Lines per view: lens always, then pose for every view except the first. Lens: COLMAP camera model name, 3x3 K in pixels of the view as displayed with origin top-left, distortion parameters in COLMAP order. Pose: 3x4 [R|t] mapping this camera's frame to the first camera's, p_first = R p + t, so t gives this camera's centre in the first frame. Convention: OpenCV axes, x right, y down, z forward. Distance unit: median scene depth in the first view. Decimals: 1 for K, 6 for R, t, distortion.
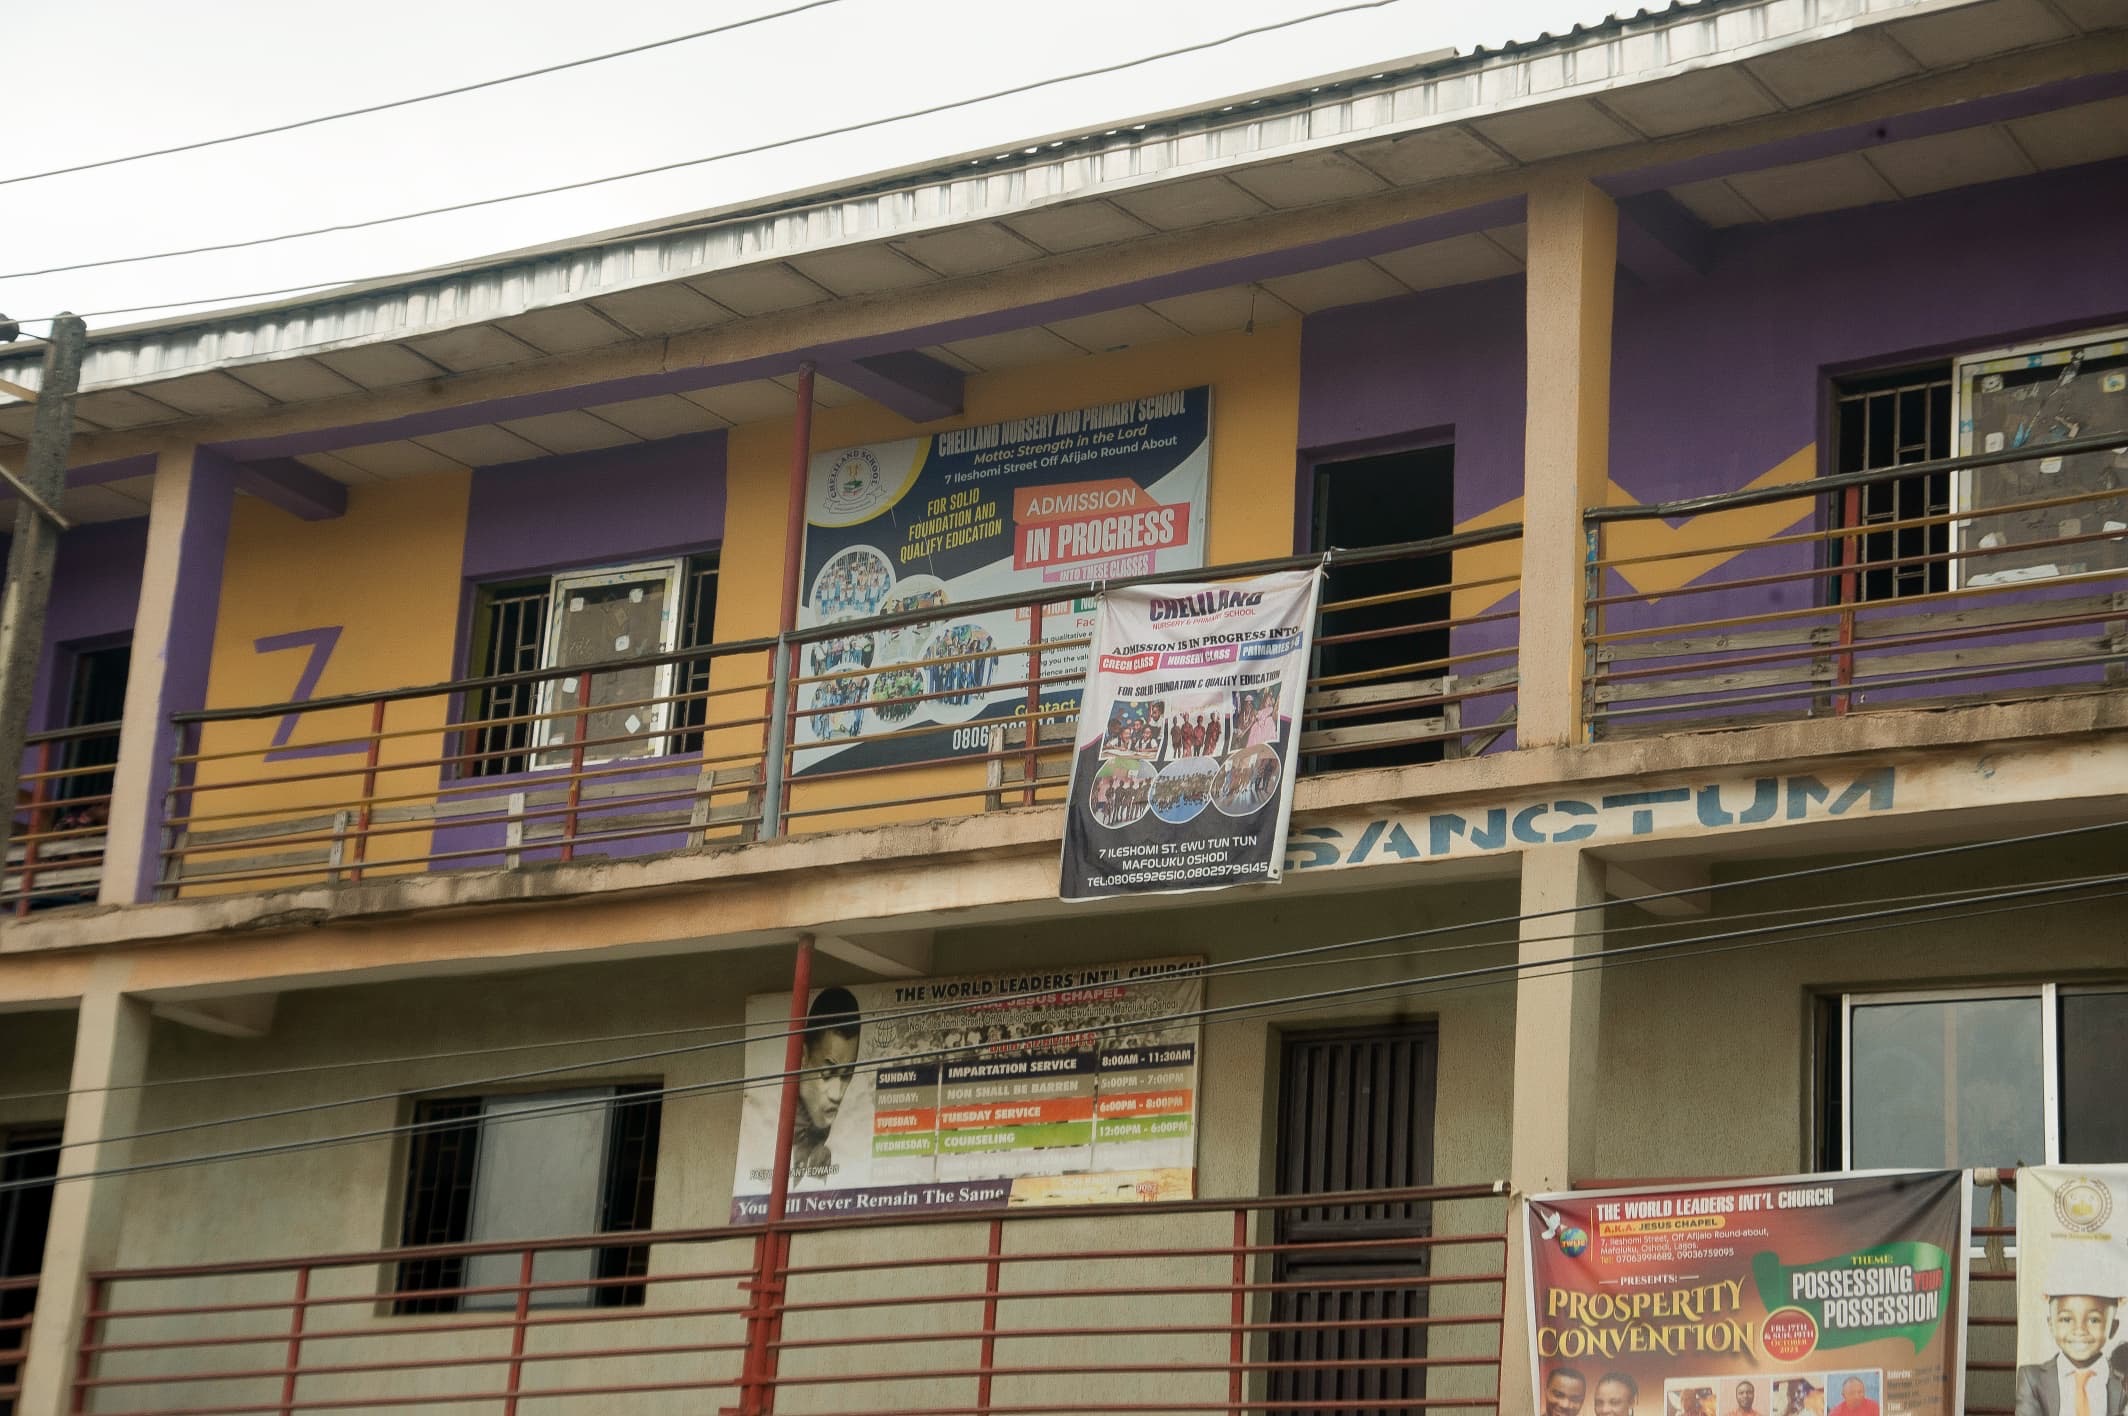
lens RADIAL K [[4103.1, 0, 1063.7], [0, 4103.1, 717.3], [0, 0, 1]] dist [0.384730, 0.518159]
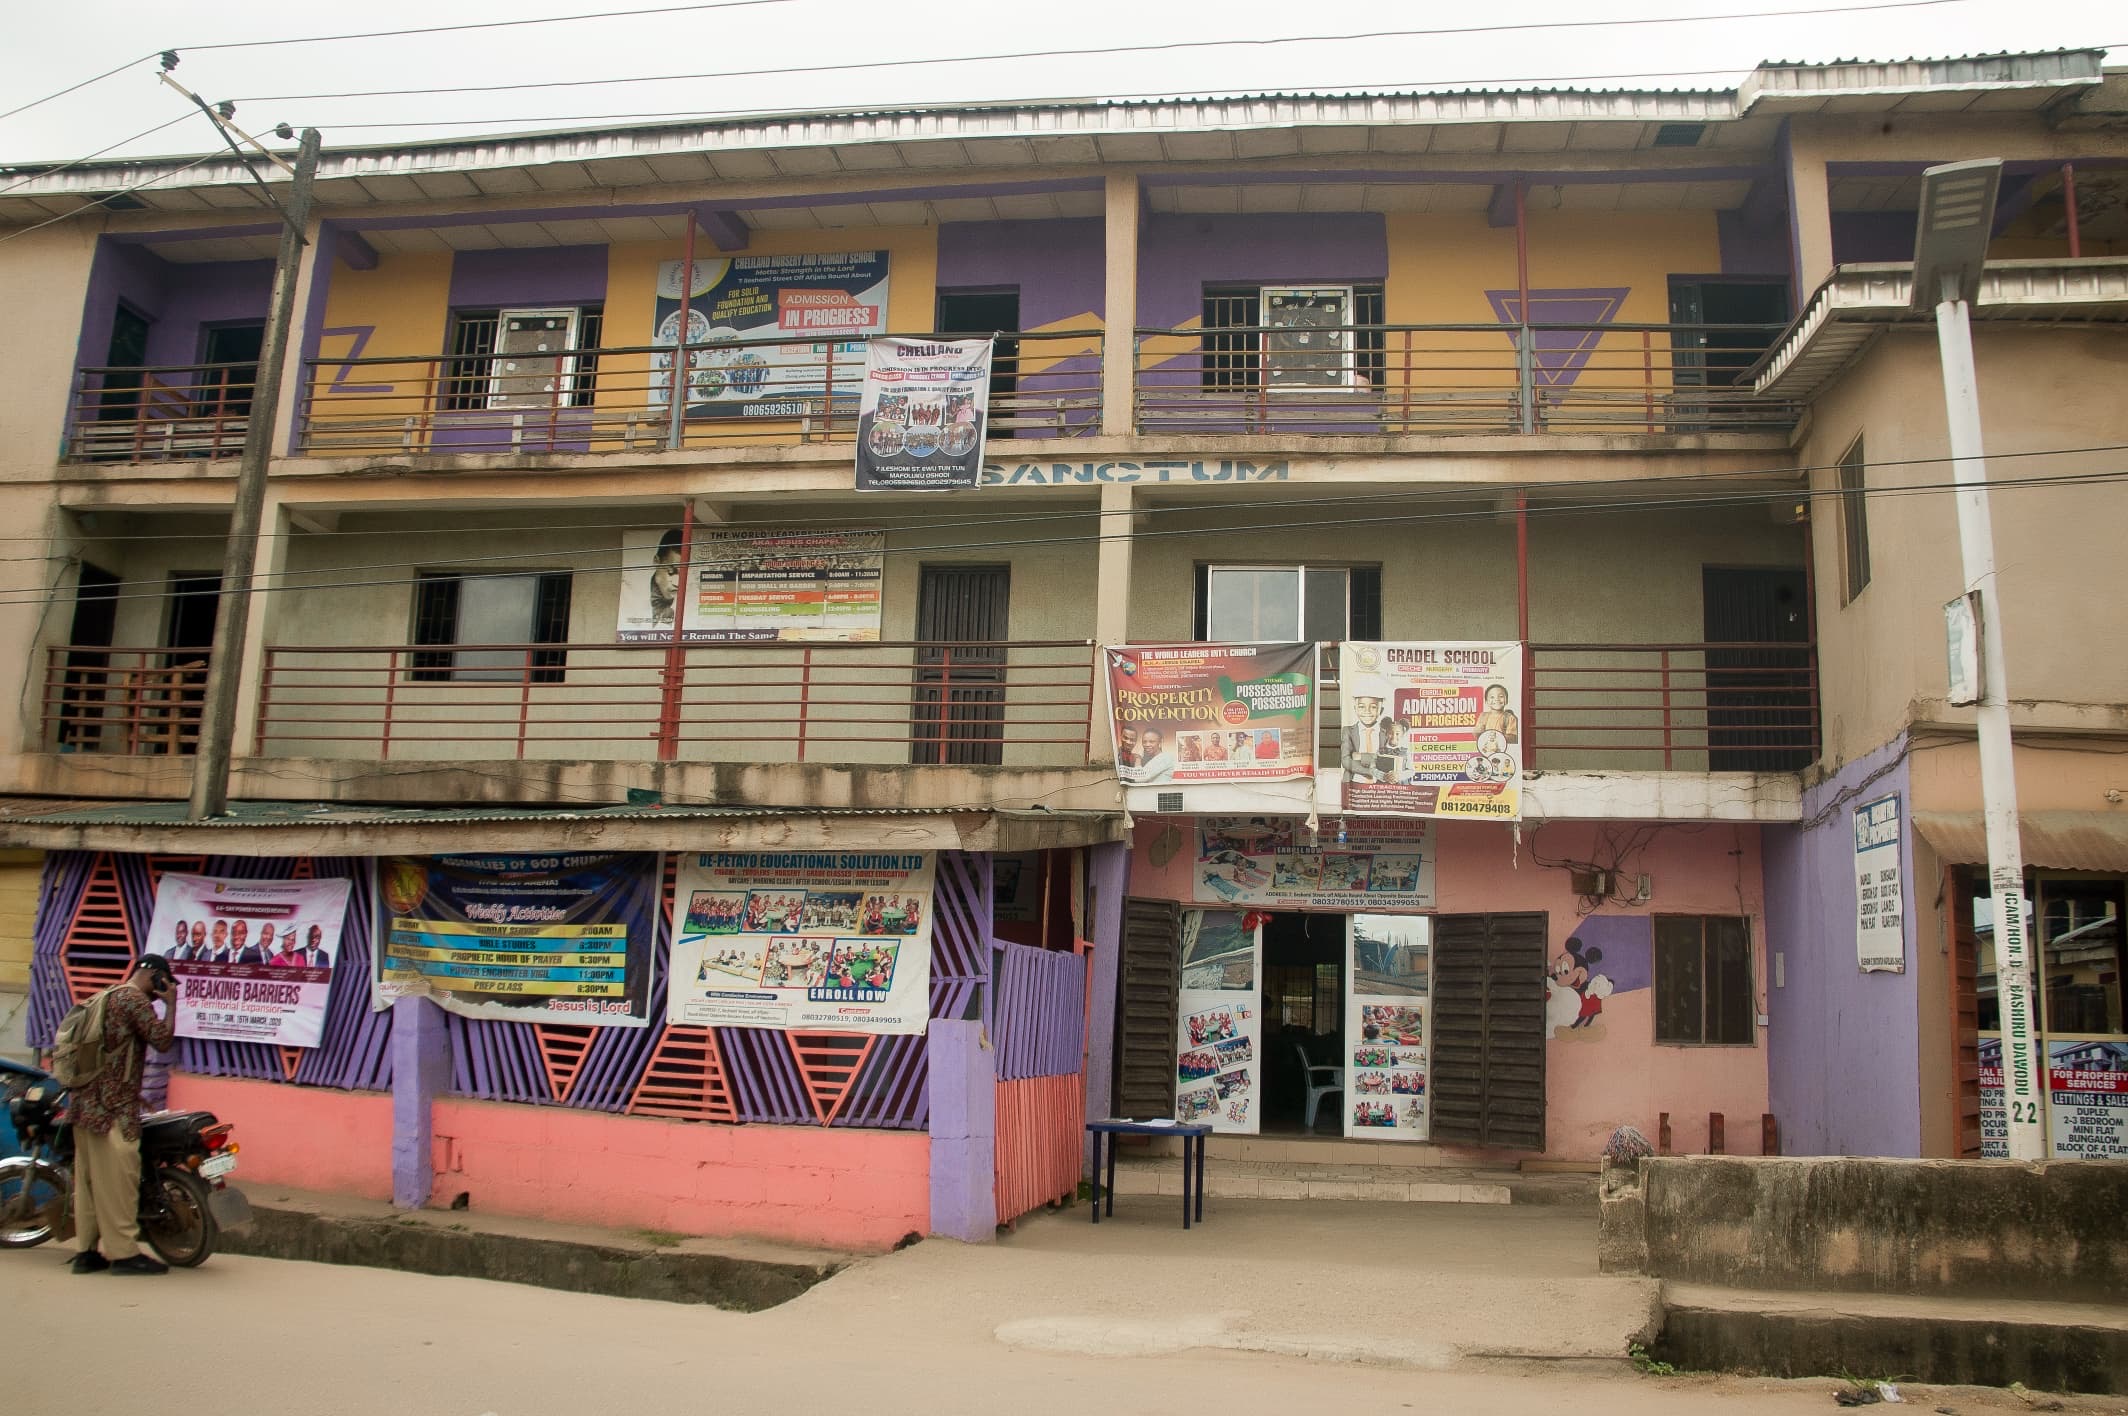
lens RADIAL K [[1665.0, 0, 1060.5], [0, 1665.0, 706.6], [0, 0, 1]] dist [-0.192569, 0.159514]
pose [[0.903259, 0.044180, 0.426816, -0.241913], [-0.098097, 0.989605, 0.105165, 0.053076], [-0.417732, -0.136861, 0.898203, 0.221202]]
